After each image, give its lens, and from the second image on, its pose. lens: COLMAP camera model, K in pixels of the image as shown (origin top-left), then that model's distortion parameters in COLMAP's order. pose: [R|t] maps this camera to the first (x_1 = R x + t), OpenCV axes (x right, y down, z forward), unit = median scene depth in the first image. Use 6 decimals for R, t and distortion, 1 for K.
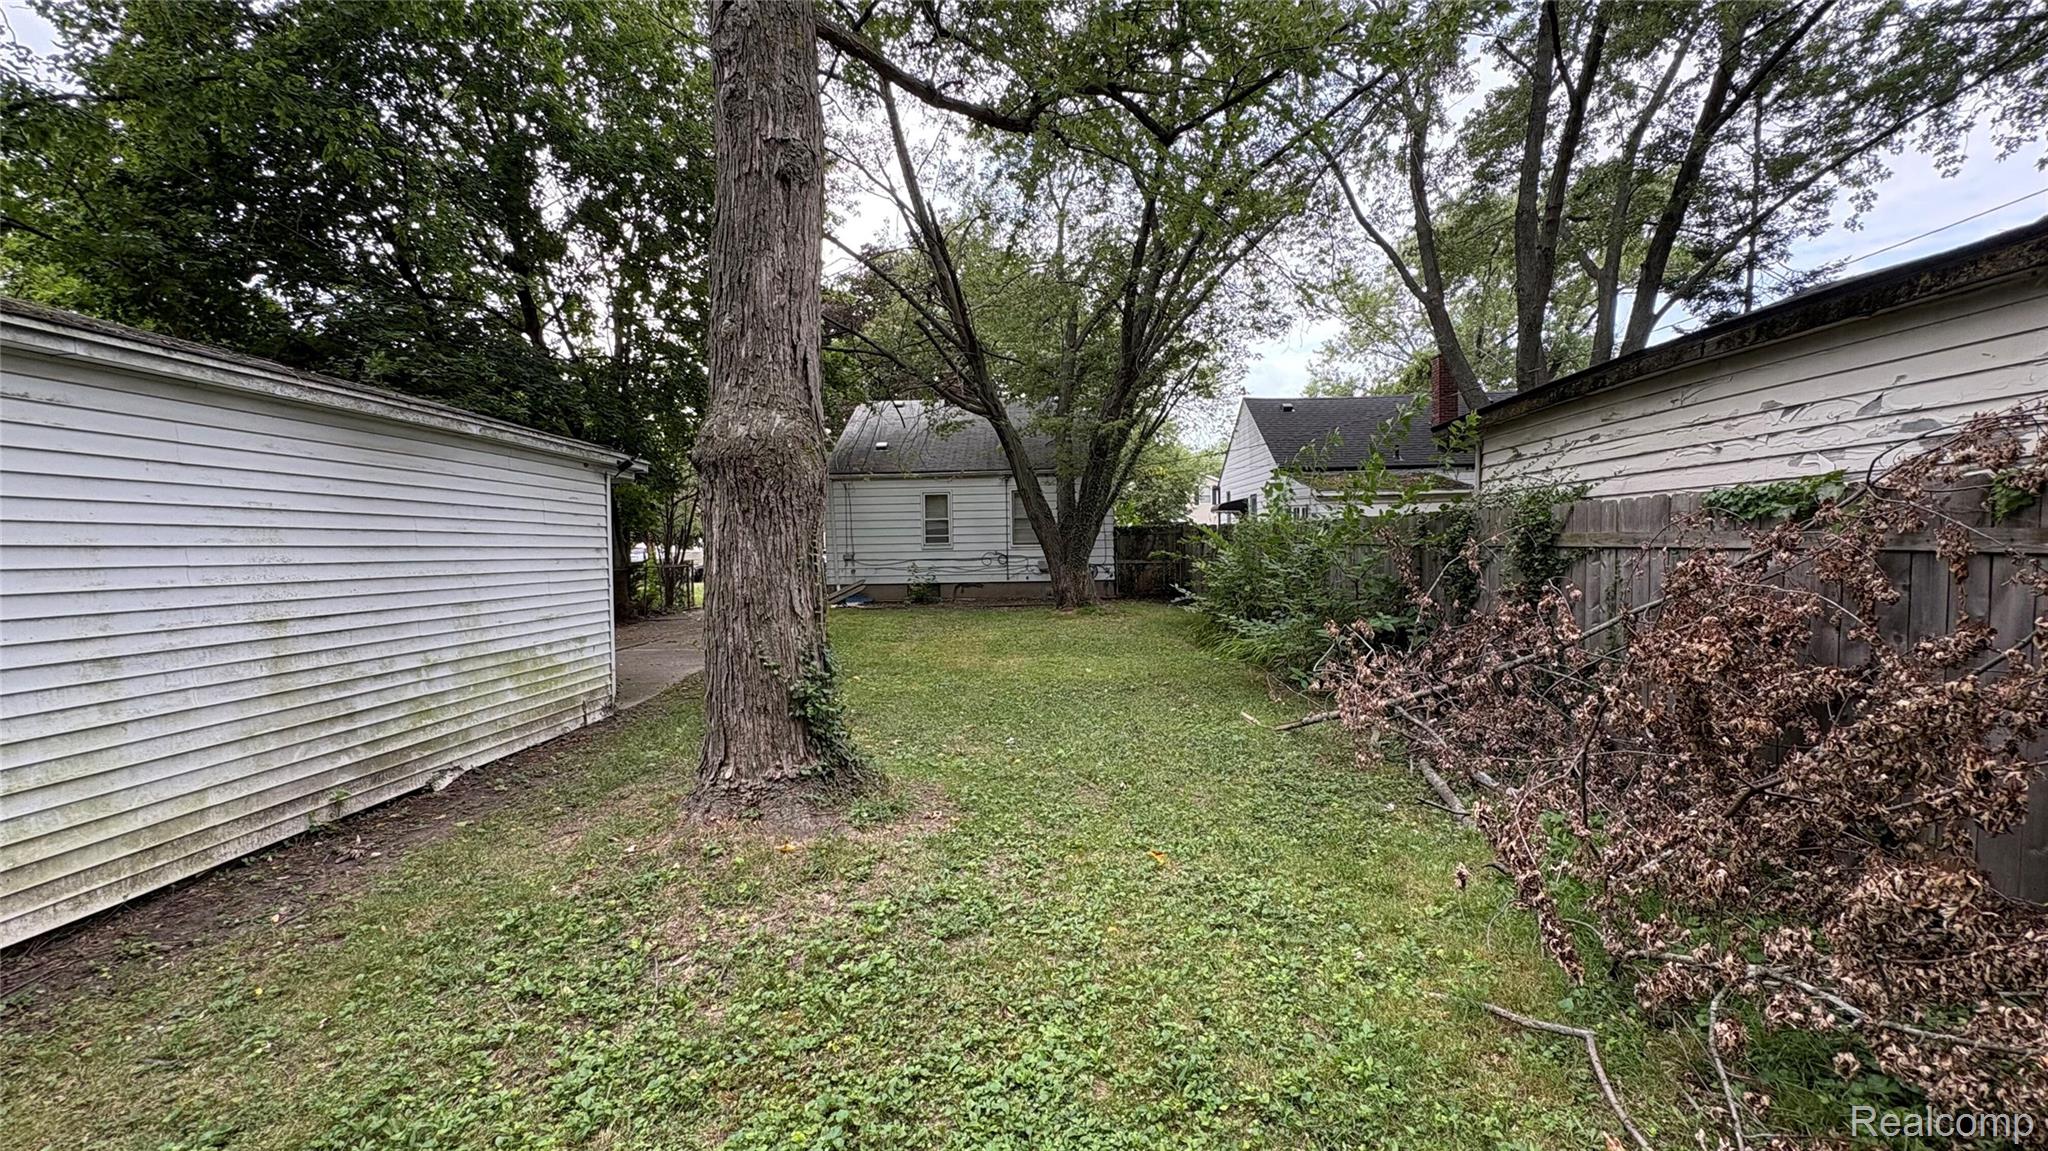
lens RADIAL K [[815.2, 0, 1029.3], [0, 815.2, 576.2], [0, 0, 1]] dist [-0.000428, 0.000030]
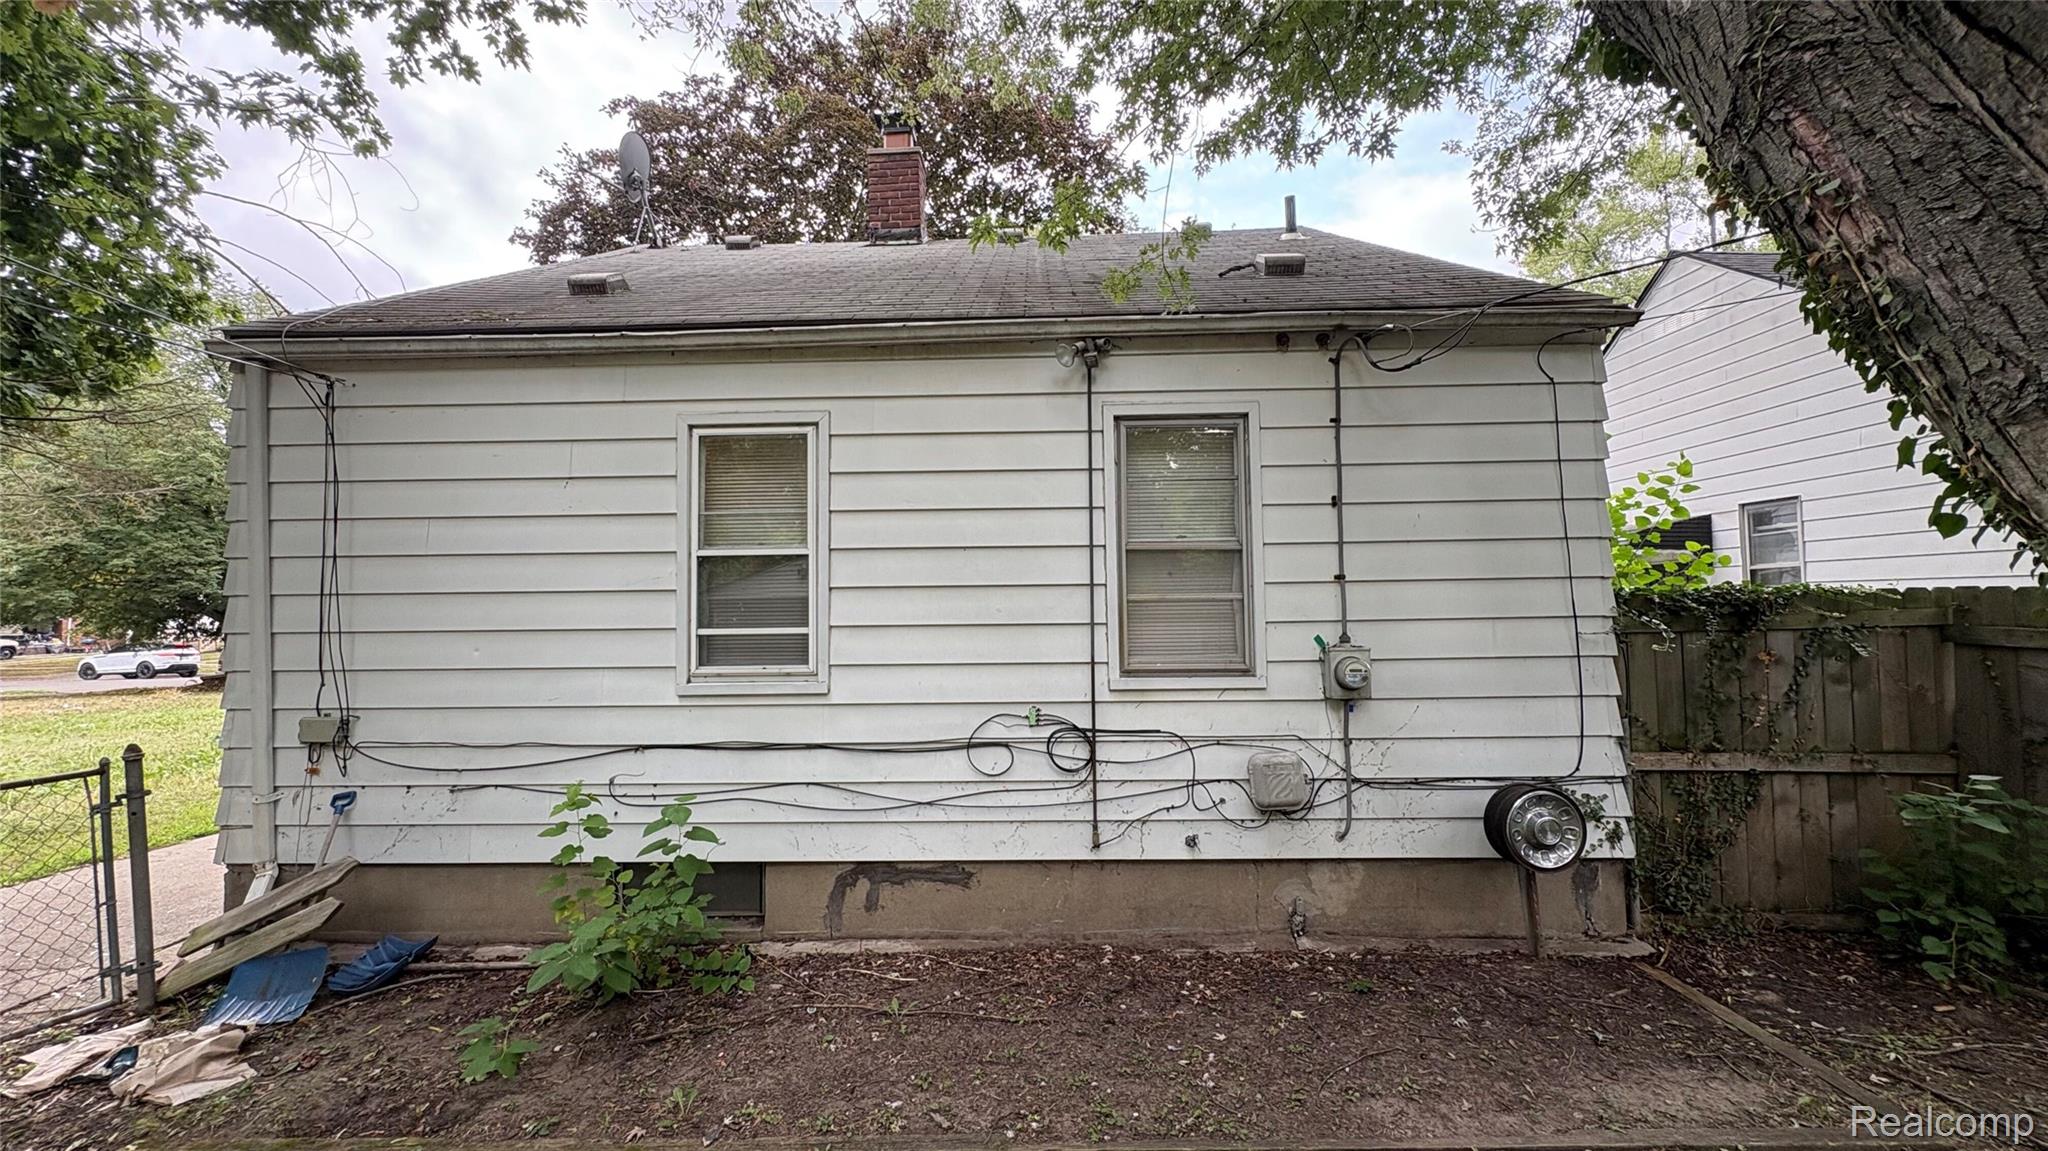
lens RADIAL K [[815.2, 0, 1009.8], [0, 815.2, 578.4], [0, 0, 1]] dist [-0.000428, 0.000030]
pose [[0.999894, 0.005022, 0.013653, -0.050599], [-0.003923, 0.996841, -0.079328, -0.046697], [-0.014008, 0.079266, 0.996755, 0.793562]]
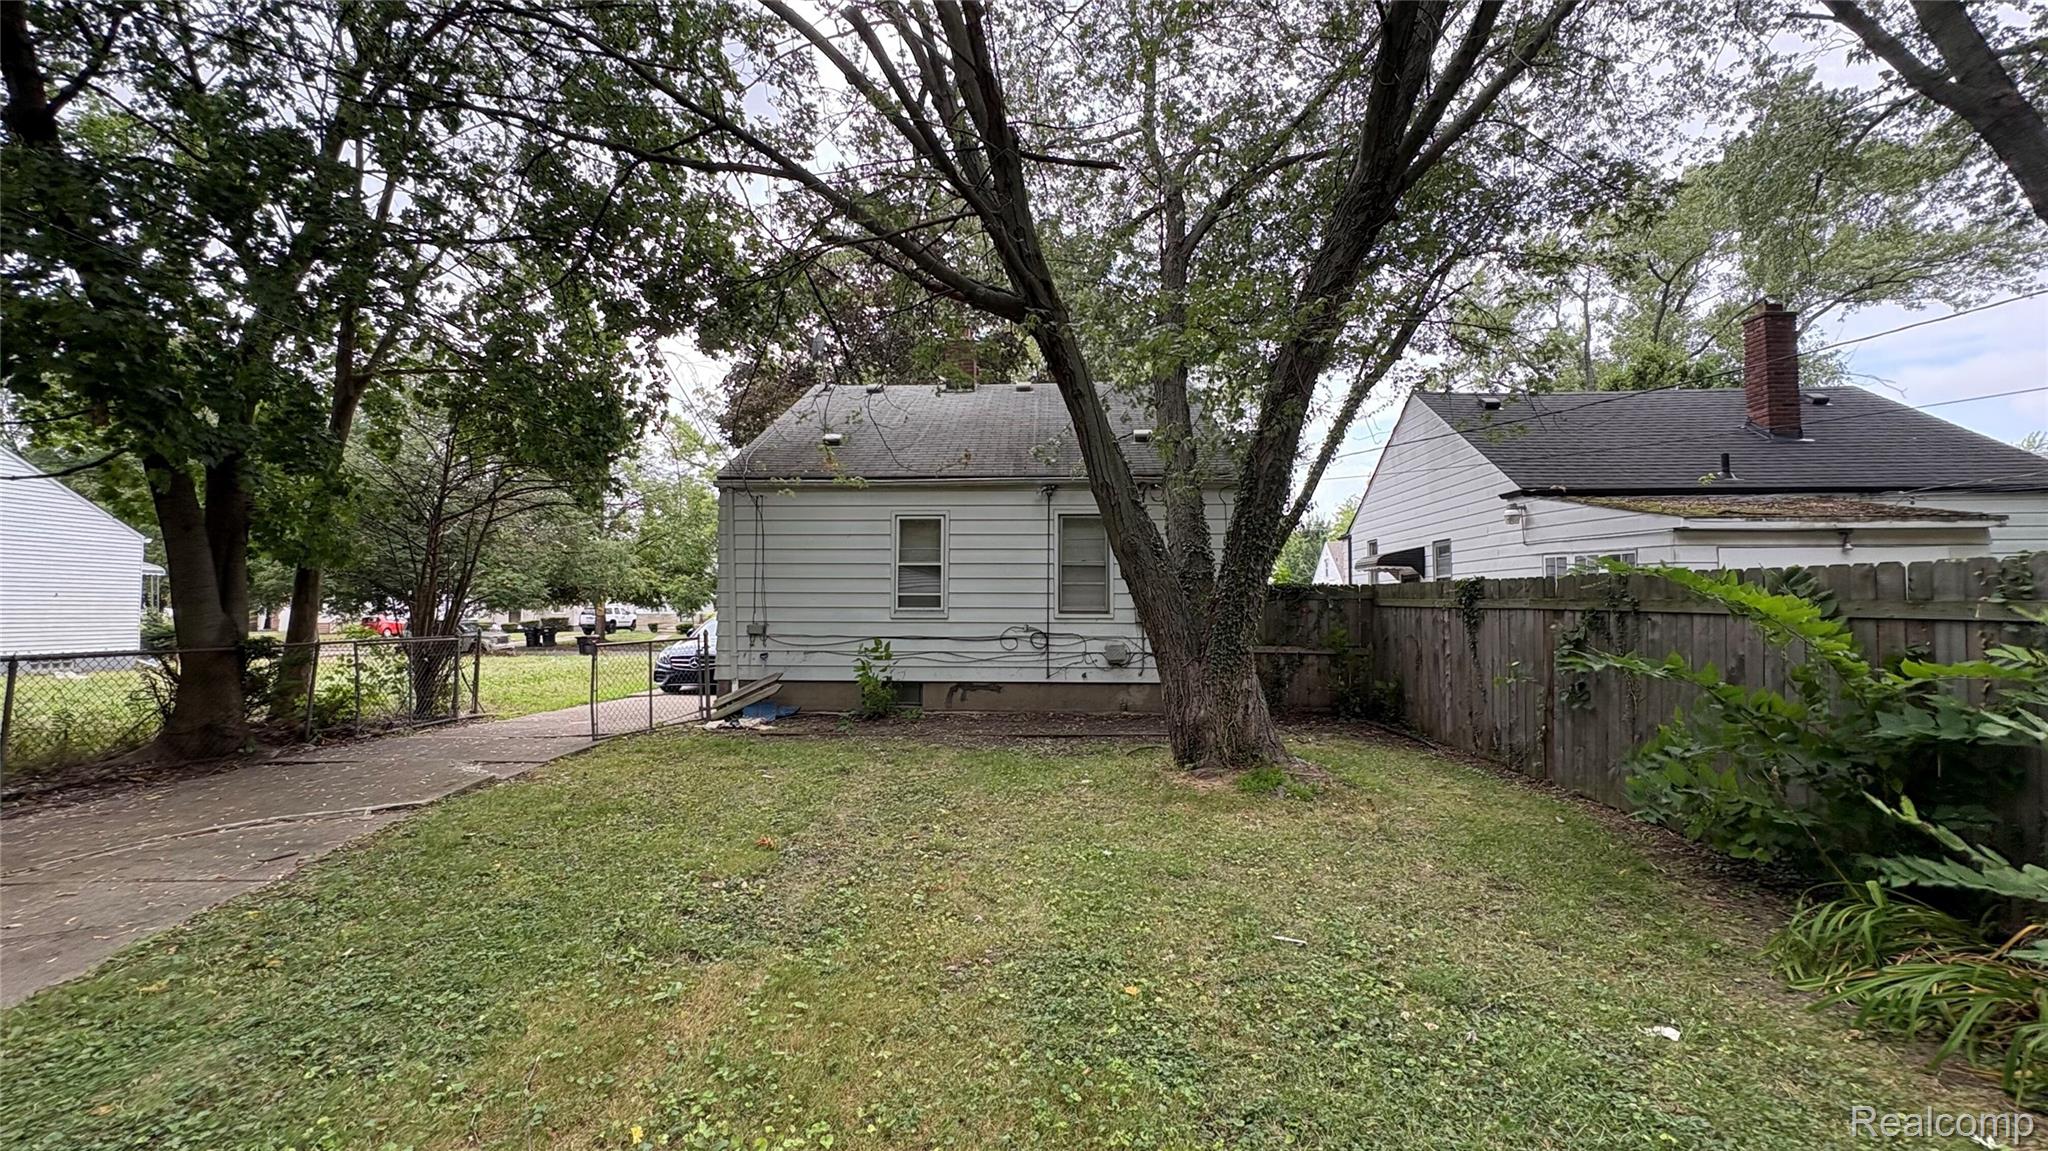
lens RADIAL K [[815.2, 0, 1027.3], [0, 815.2, 573.7], [0, 0, 1]] dist [-0.000428, 0.000030]
pose [[0.999705, 0.019458, -0.014556, -0.033365], [-0.020679, 0.995805, -0.089133, -0.016038], [0.012760, 0.089408, 0.995913, 0.458069]]
